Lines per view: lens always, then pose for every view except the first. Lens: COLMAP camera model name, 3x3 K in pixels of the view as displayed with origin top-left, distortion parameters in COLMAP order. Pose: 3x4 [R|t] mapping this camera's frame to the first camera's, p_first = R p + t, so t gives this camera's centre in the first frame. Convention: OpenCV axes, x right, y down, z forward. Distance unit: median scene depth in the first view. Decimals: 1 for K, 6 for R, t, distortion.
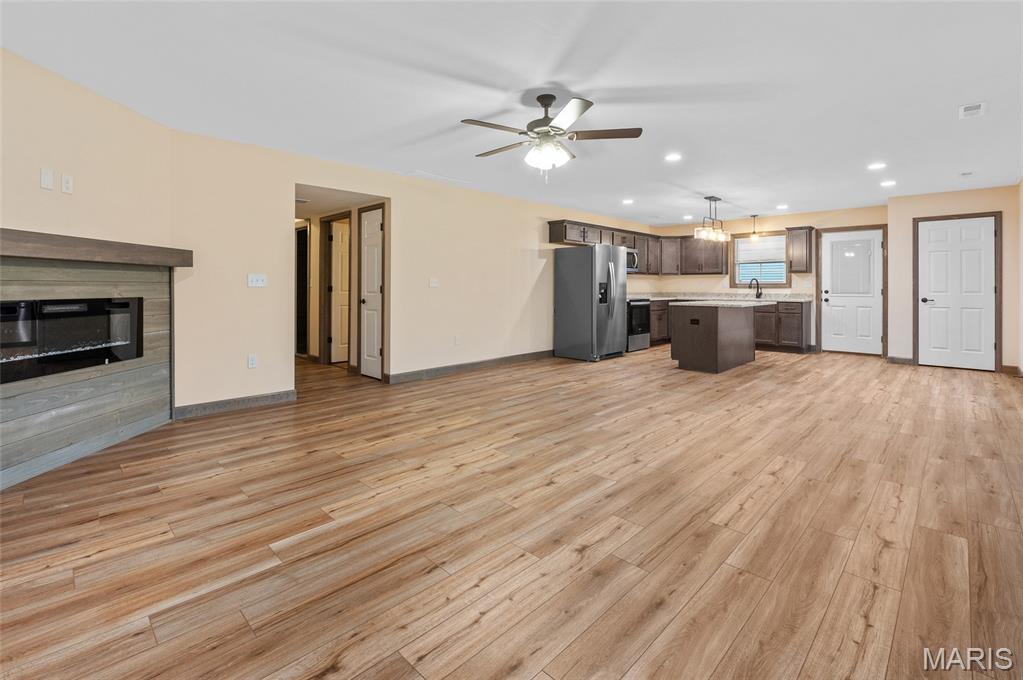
lens RADIAL K [[470.2, 0, 506.5], [0, 470.2, 285.8], [0, 0, 1]] dist [-0.000486, -0.000183]
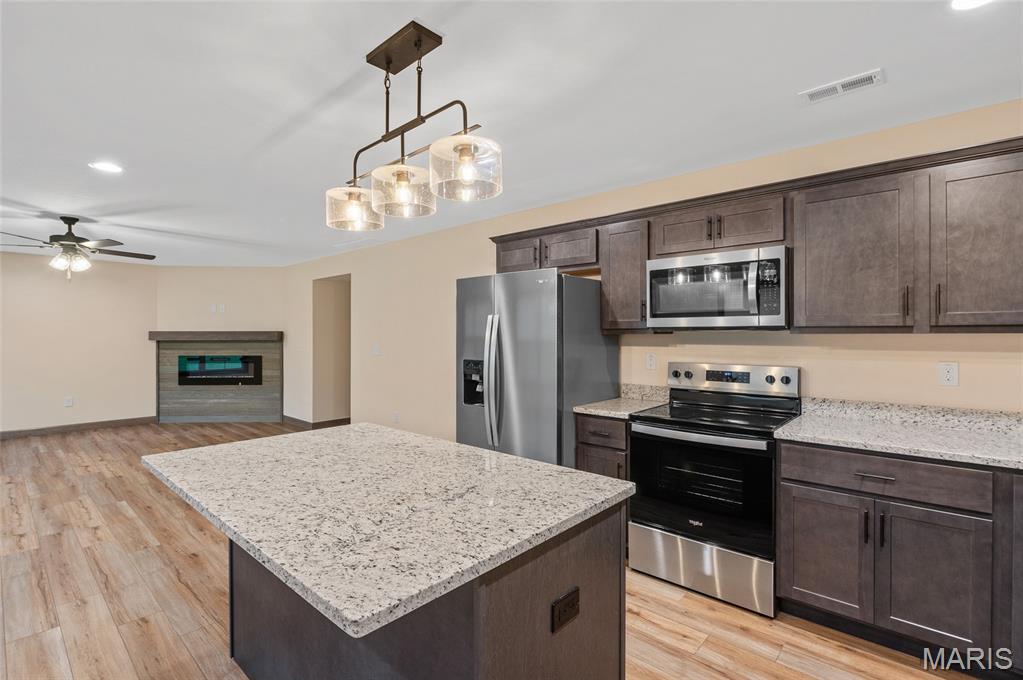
lens RADIAL K [[474.7, 0, 512.2], [0, 474.7, 336.2], [0, 0, 1]] dist [-0.005720, -0.000522]
pose [[0.037490, 0.002594, -0.999294, 0.632487], [0.005018, 0.999984, 0.002784, -0.029161], [0.999284, -0.005118, 0.037476, 0.952946]]
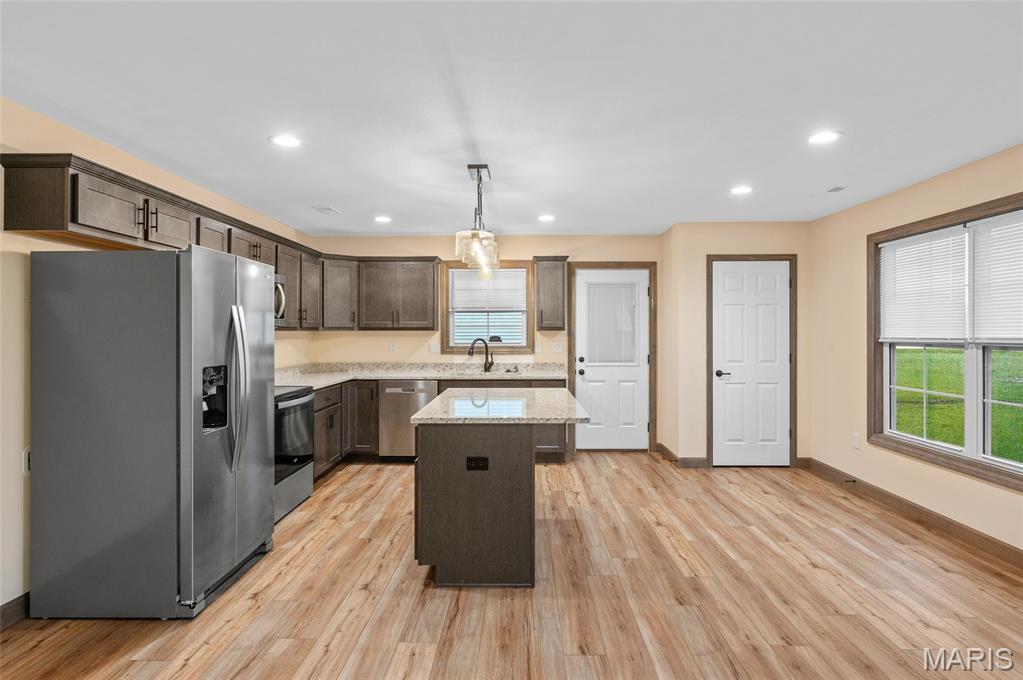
lens RADIAL K [[564.3, 0, 512.3], [0, 564.3, 332.6], [0, 0, 1]] dist [-0.003603, -0.000017]
pose [[0.730240, -0.002917, 0.683185, 0.080695], [-0.000256, 0.999990, 0.004542, -0.029806], [-0.683191, -0.003492, 0.730231, 0.526188]]
